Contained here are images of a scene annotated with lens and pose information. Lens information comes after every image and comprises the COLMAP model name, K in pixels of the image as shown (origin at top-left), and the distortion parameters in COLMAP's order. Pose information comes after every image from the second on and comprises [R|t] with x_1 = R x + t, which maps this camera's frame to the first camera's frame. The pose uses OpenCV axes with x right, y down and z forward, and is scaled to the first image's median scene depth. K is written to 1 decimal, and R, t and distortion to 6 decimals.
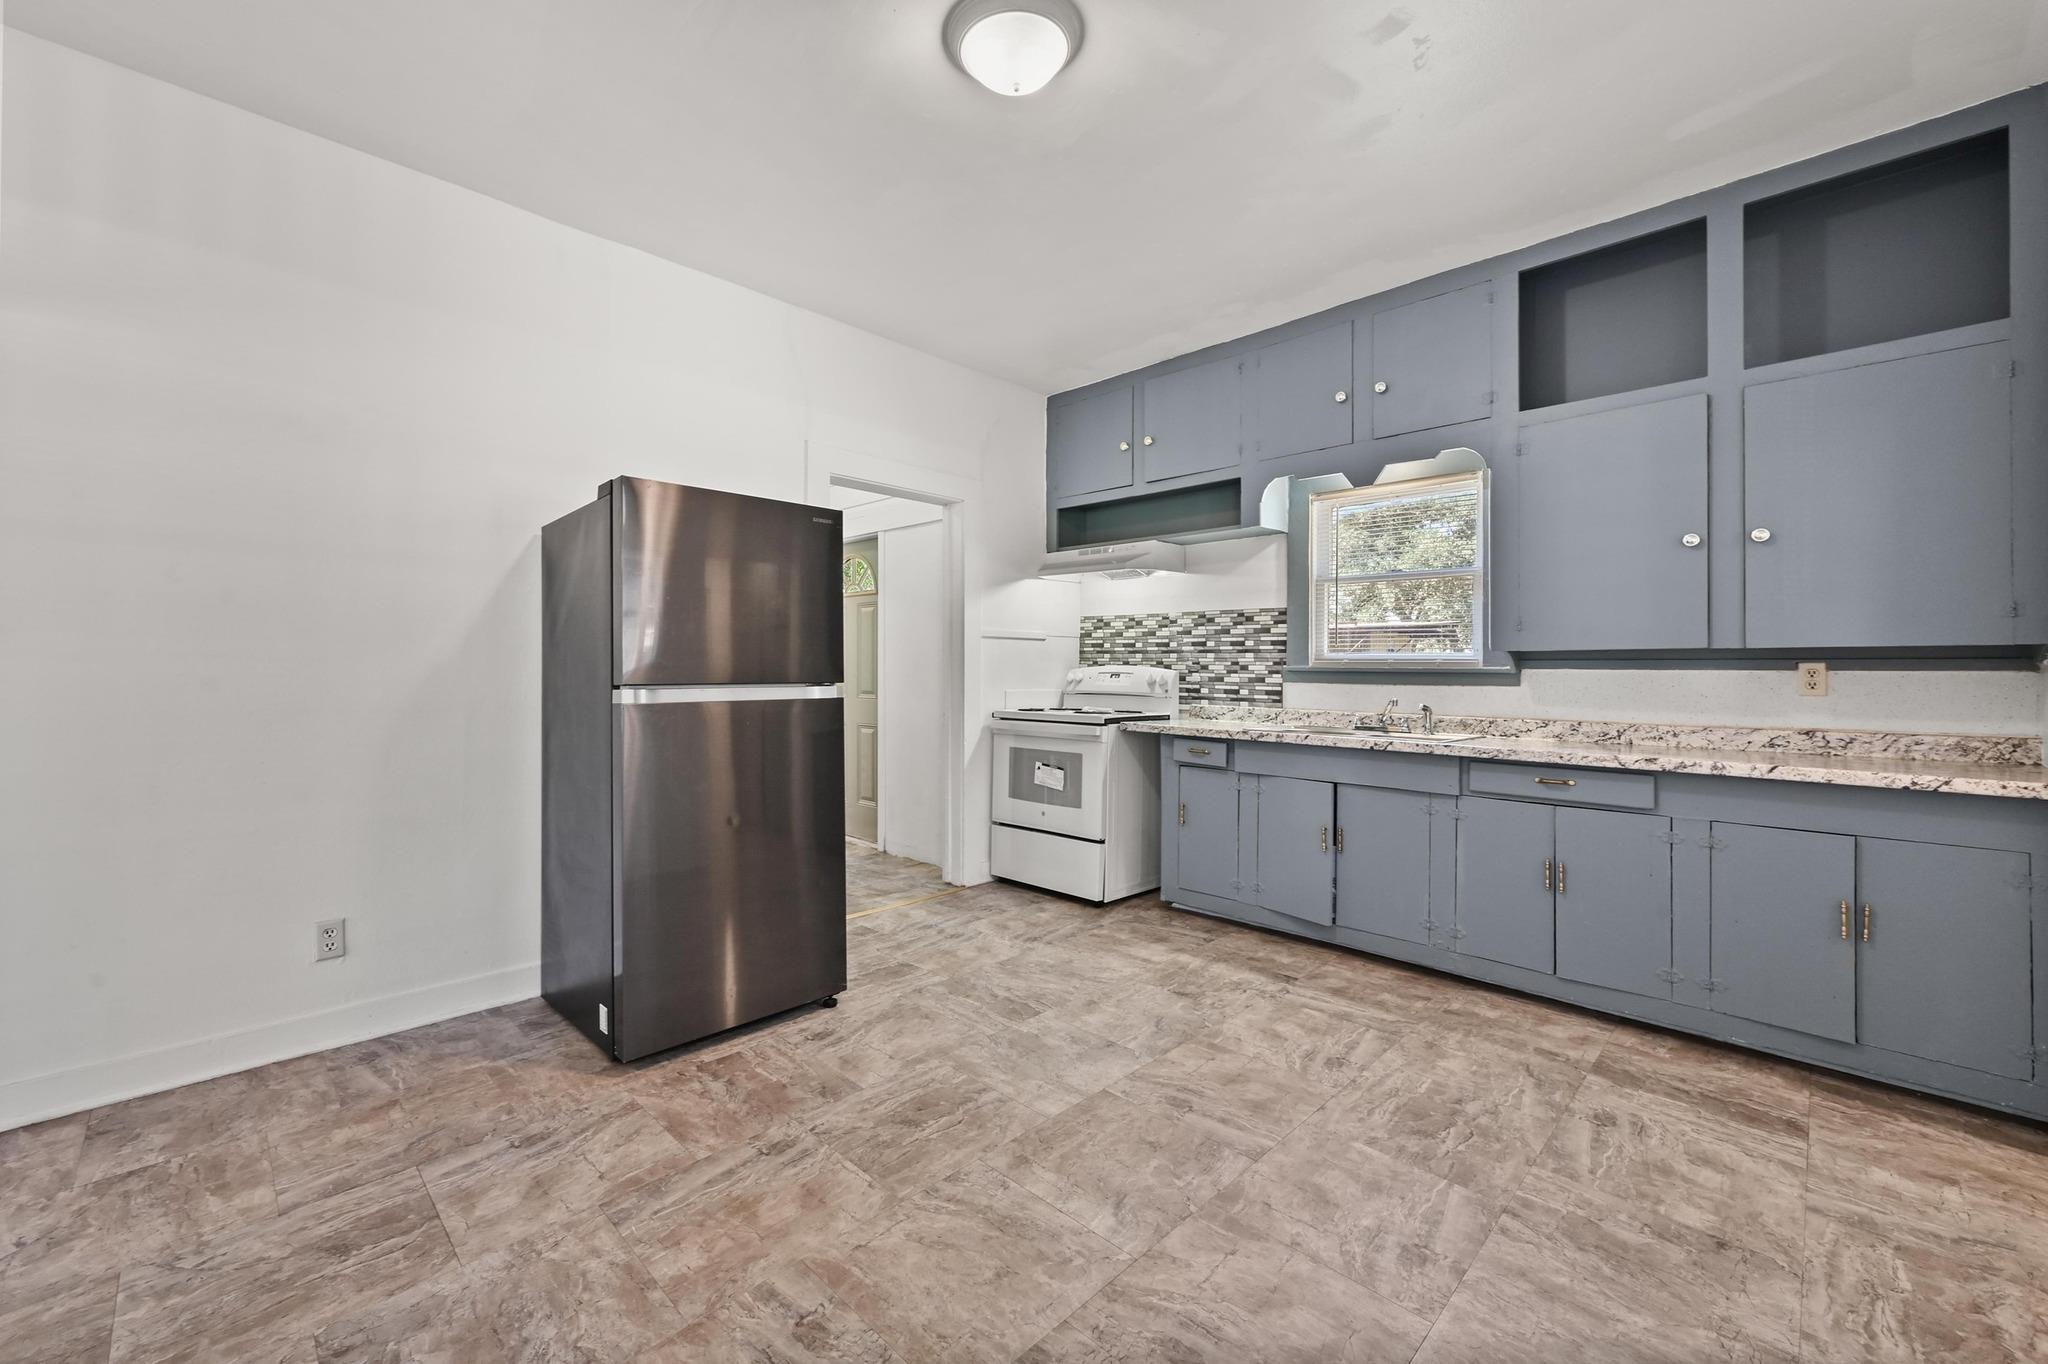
lens RADIAL K [[825.3, 0, 1023.4], [0, 825.3, 665.8], [0, 0, 1]] dist [0.000556, 0.000150]
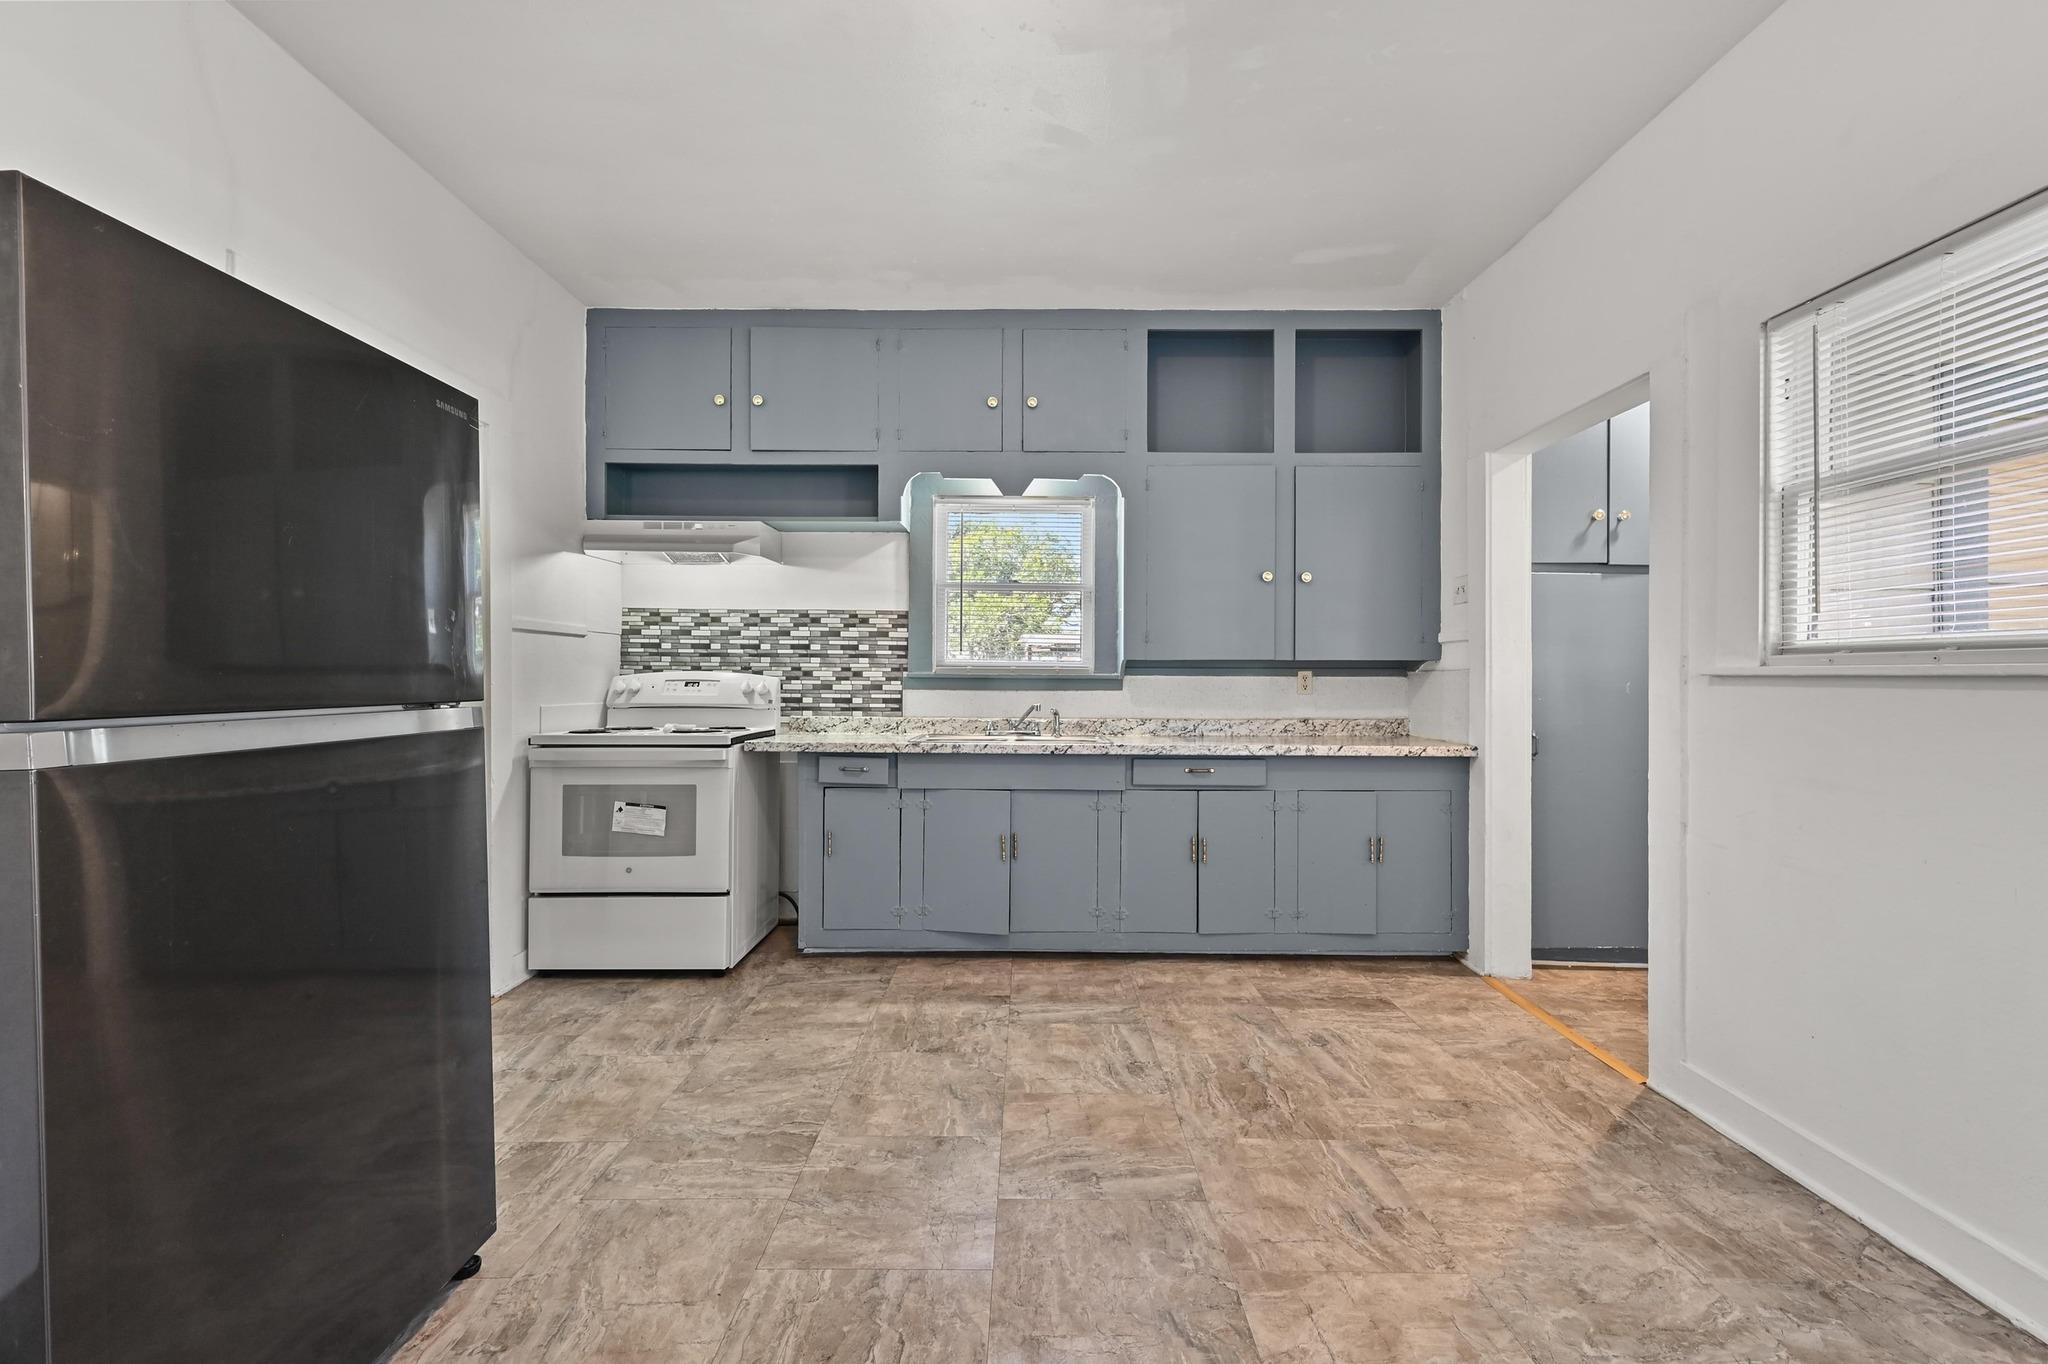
lens RADIAL K [[816.6, 0, 1027.1], [0, 816.6, 681.5], [0, 0, 1]] dist [0.000930, -0.000067]
pose [[0.711208, -0.006803, 0.702949, -0.300055], [-0.002653, 0.999920, 0.012362, -0.001369], [-0.702977, -0.010657, 0.711133, 0.285528]]
